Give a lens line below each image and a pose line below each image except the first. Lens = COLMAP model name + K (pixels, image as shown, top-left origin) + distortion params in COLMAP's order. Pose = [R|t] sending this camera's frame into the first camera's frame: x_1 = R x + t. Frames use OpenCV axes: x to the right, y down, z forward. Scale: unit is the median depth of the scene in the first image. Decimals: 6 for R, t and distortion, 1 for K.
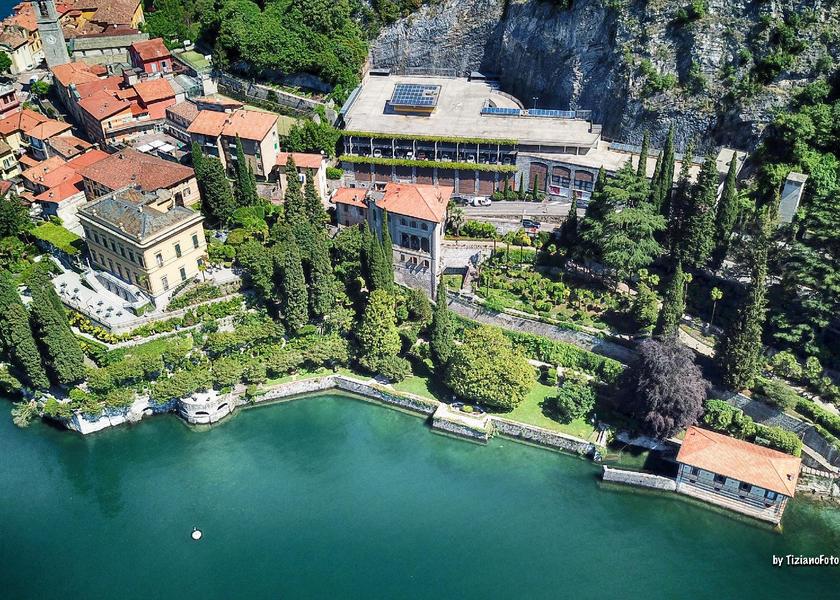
lens RADIAL K [[822.9, 0, 420.0], [0, 822.9, 300.0], [0, 0, 1]] dist [0.006756, -0.005242]
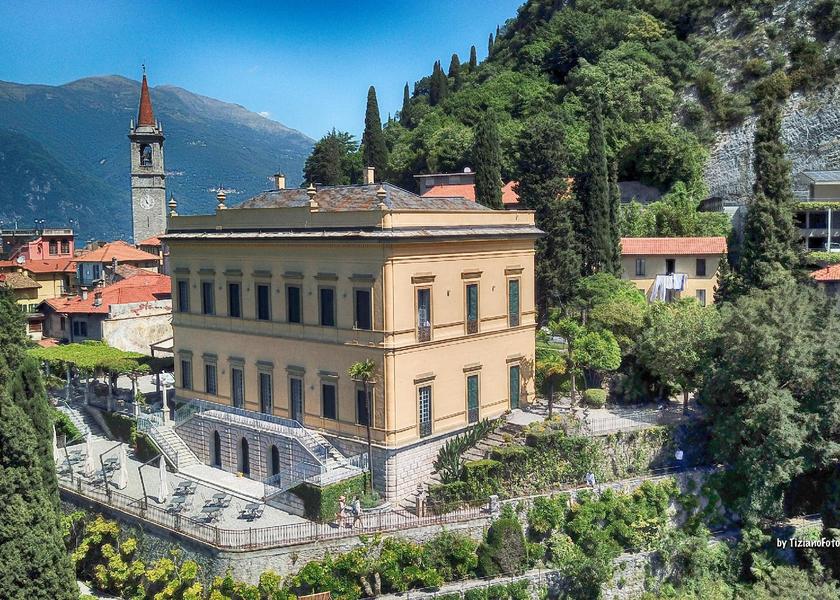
lens RADIAL K [[822.9, 0, 420.0], [0, 822.9, 300.0], [0, 0, 1]] dist [0.006756, -0.005242]
pose [[0.998165, 0.002971, -0.060479, -0.291523], [-0.032958, 0.864549, -0.501467, 0.088484], [0.050797, 0.502540, 0.863060, 0.729783]]
